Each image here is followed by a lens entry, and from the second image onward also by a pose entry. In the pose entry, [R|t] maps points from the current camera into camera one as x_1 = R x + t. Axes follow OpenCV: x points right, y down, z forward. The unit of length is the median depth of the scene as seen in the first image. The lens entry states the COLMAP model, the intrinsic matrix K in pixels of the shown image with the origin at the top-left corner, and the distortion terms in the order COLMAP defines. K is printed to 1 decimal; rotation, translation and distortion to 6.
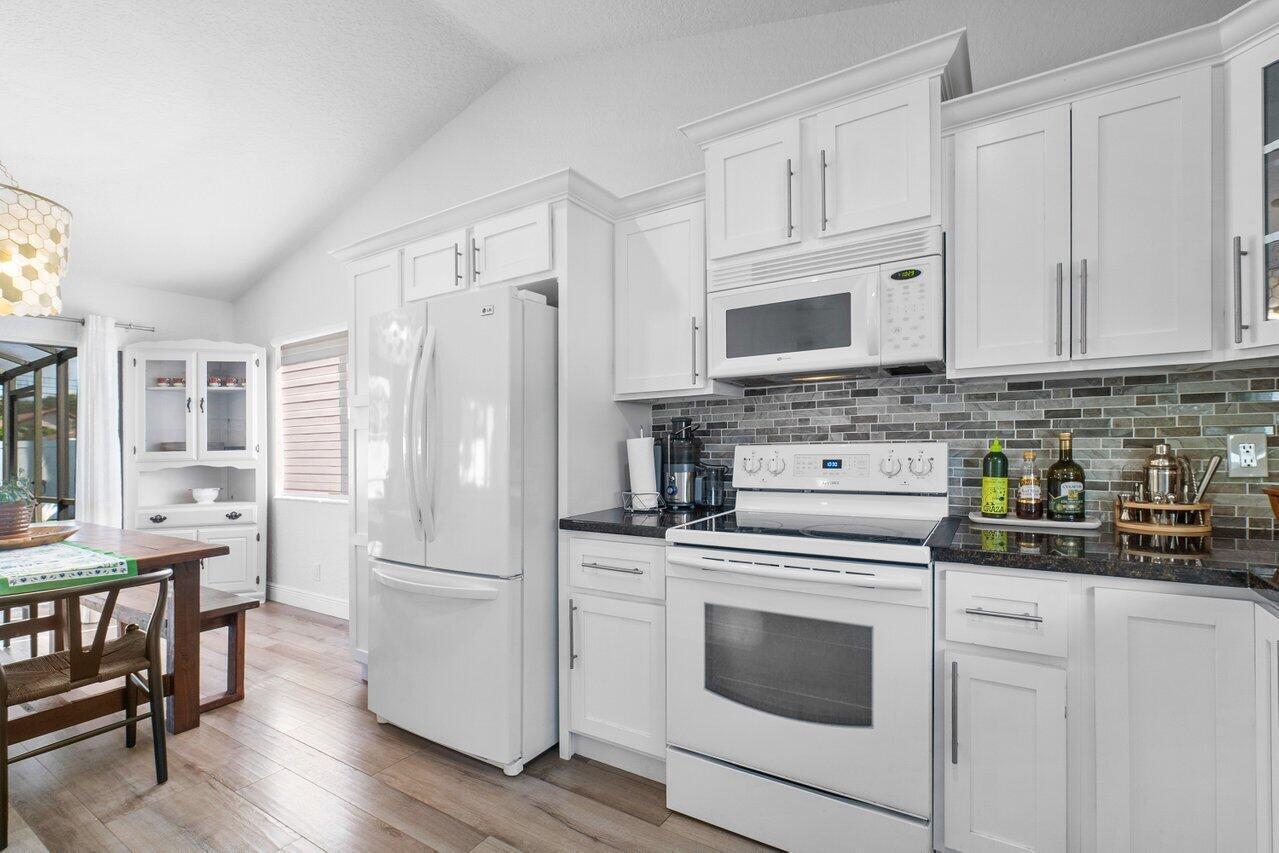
lens RADIAL K [[579.8, 0, 643.0], [0, 579.8, 449.9], [0, 0, 1]] dist [-0.000594, 0.000241]
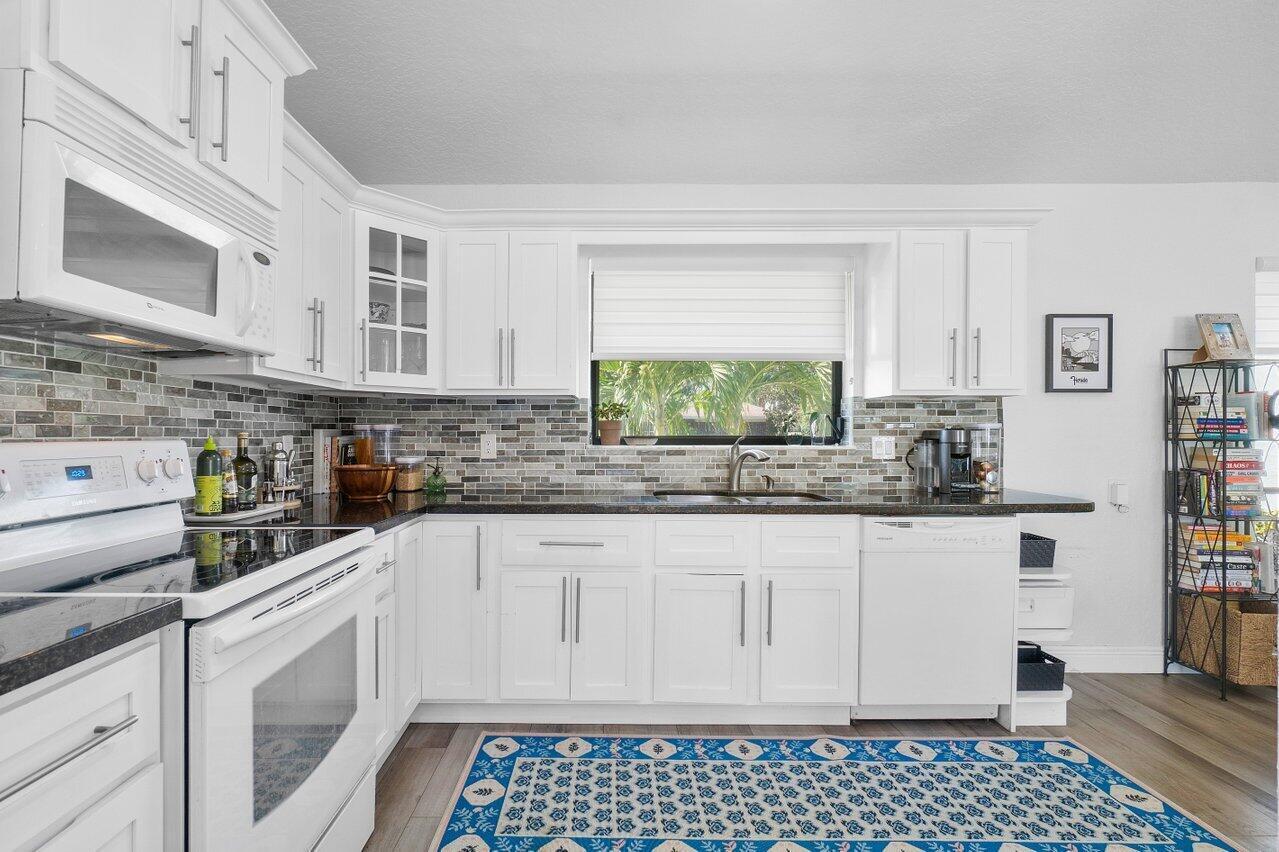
lens RADIAL K [[605.0, 0, 607.1], [0, 605.0, 437.1], [0, 0, 1]] dist [-0.000028, 0.000077]
pose [[-0.530924, 0.015769, 0.847273, -0.535022], [0.024519, 0.999694, -0.003241, 0.001158], [-0.847065, 0.019054, -0.531148, 0.841652]]
